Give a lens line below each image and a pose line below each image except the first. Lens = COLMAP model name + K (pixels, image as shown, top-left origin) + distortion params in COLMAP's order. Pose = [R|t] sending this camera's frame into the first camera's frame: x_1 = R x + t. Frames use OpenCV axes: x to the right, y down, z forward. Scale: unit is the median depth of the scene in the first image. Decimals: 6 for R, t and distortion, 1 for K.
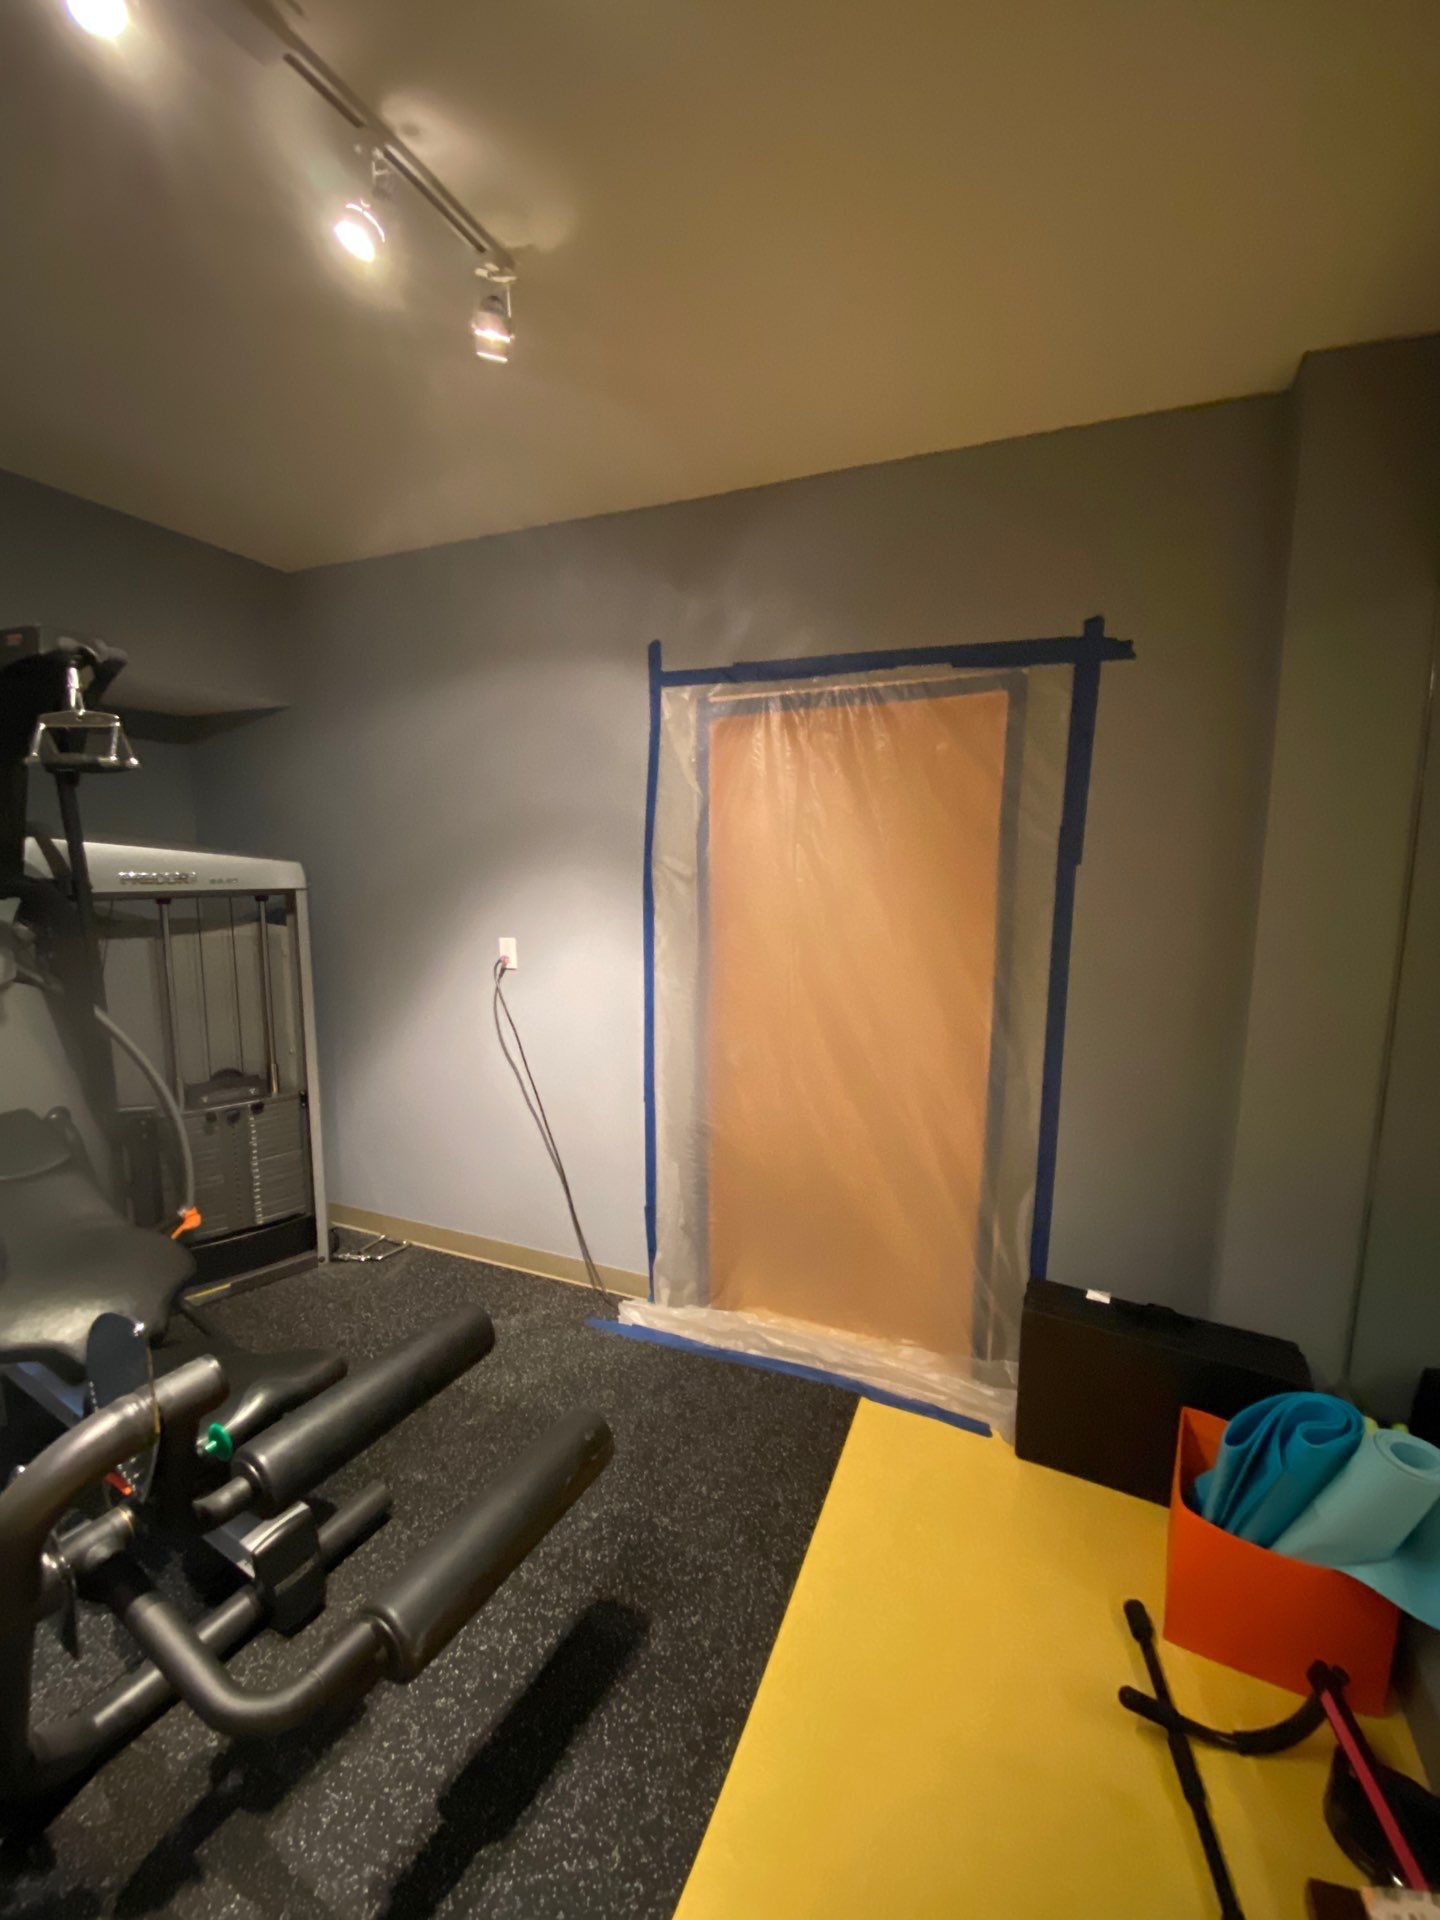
lens RADIAL K [[773.0, 0, 715.3], [0, 773.0, 963.2], [0, 0, 1]] dist [0.003375, 0.000727]
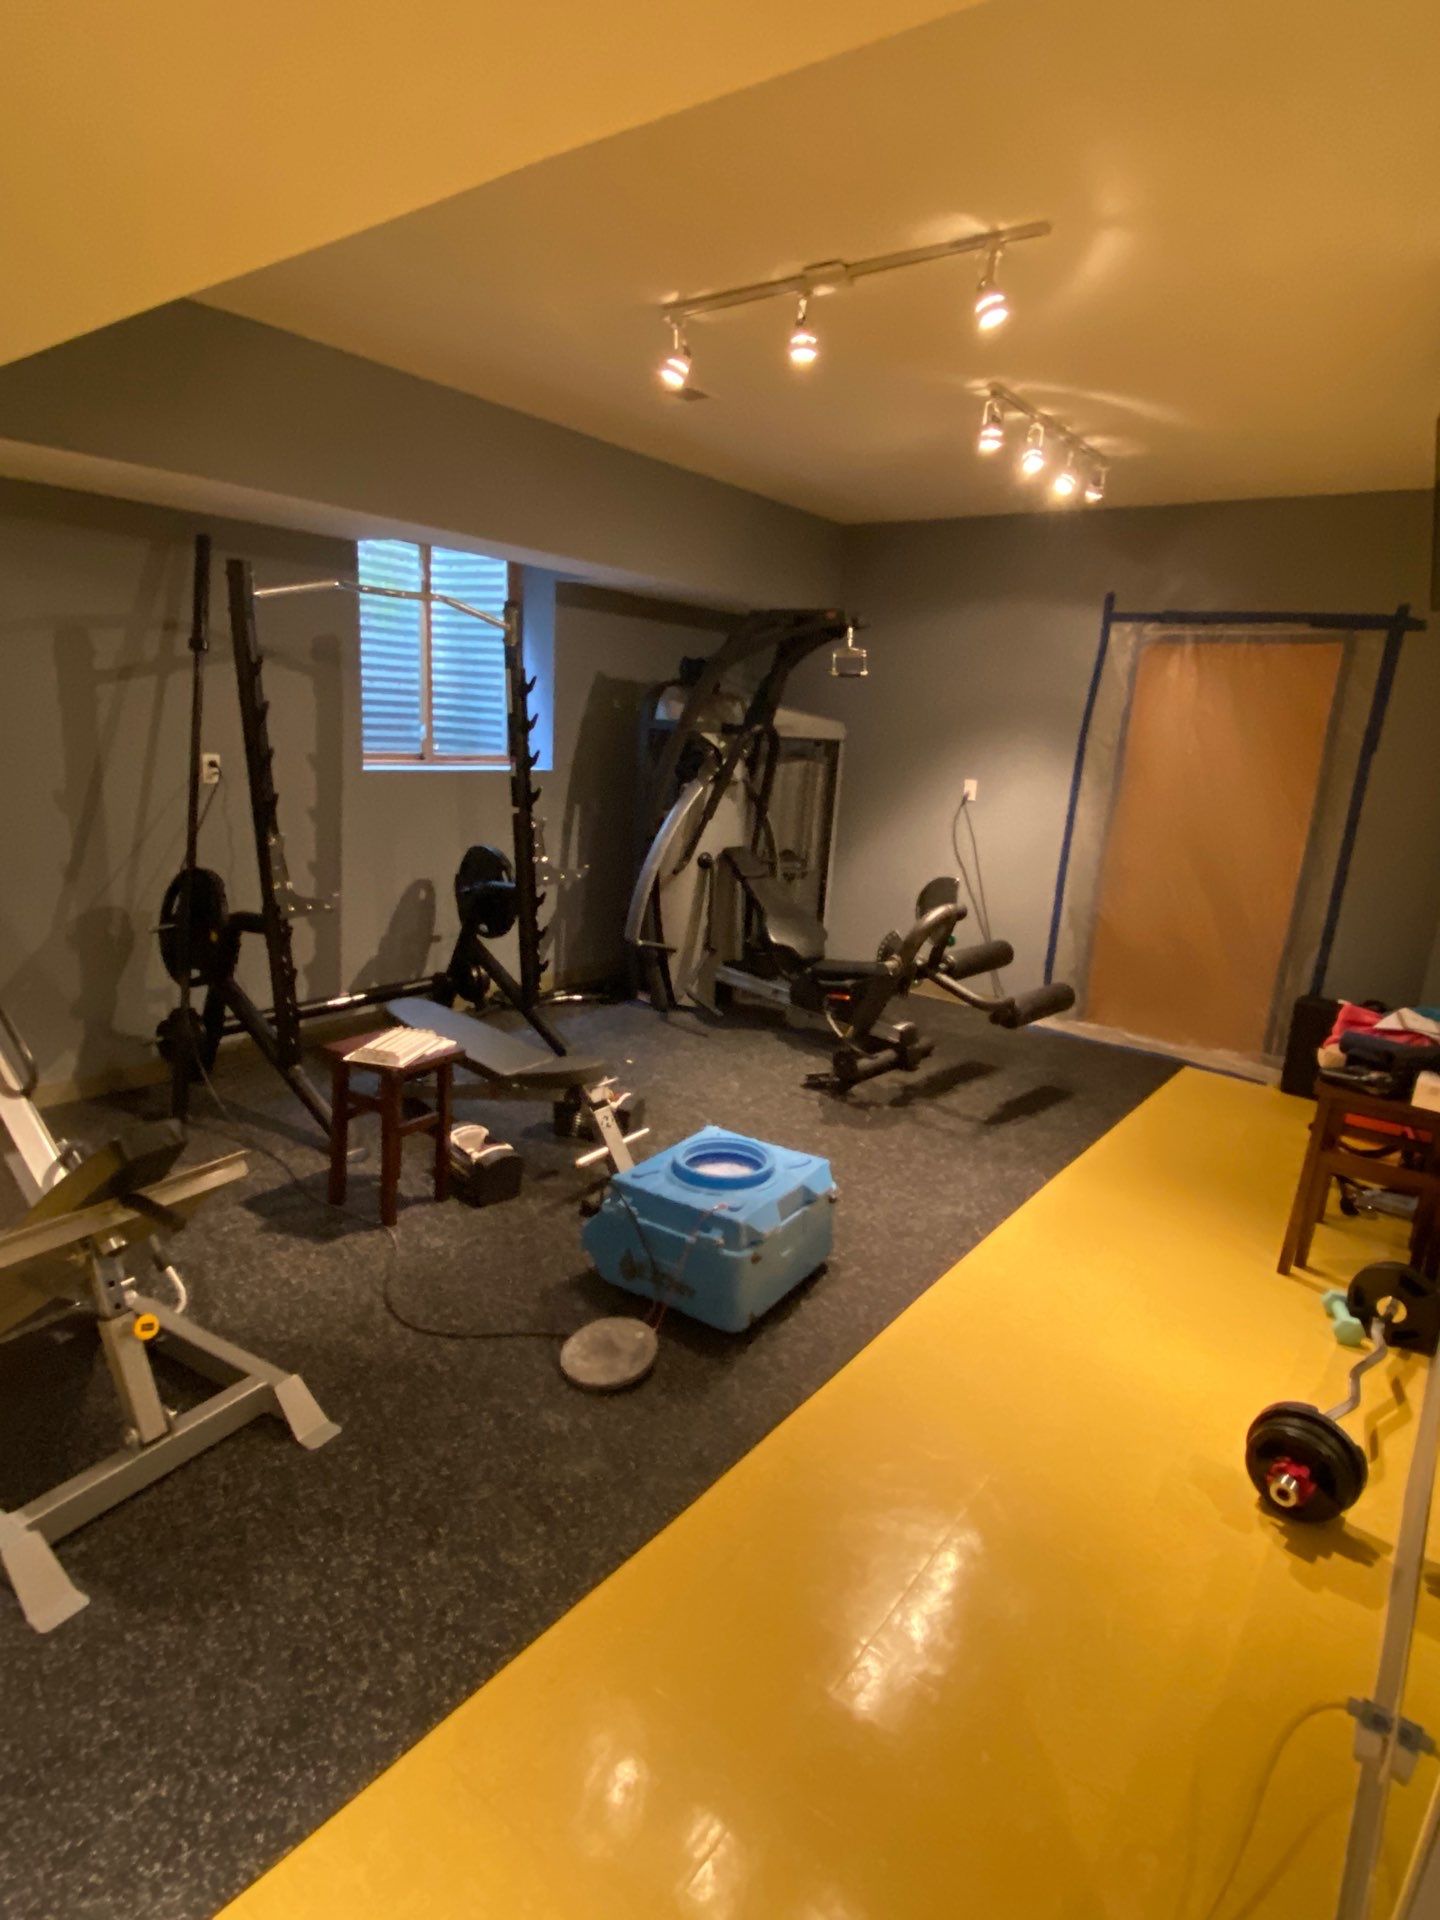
lens RADIAL K [[1010.9, 0, 721.5], [0, 1010.9, 968.2], [0, 0, 1]] dist [-0.002125, -0.000941]
pose [[0.960356, 0.118093, -0.252529, -0.242536], [-0.092063, 0.989371, 0.112562, 0.190155], [0.263138, -0.084851, 0.961020, -1.307345]]
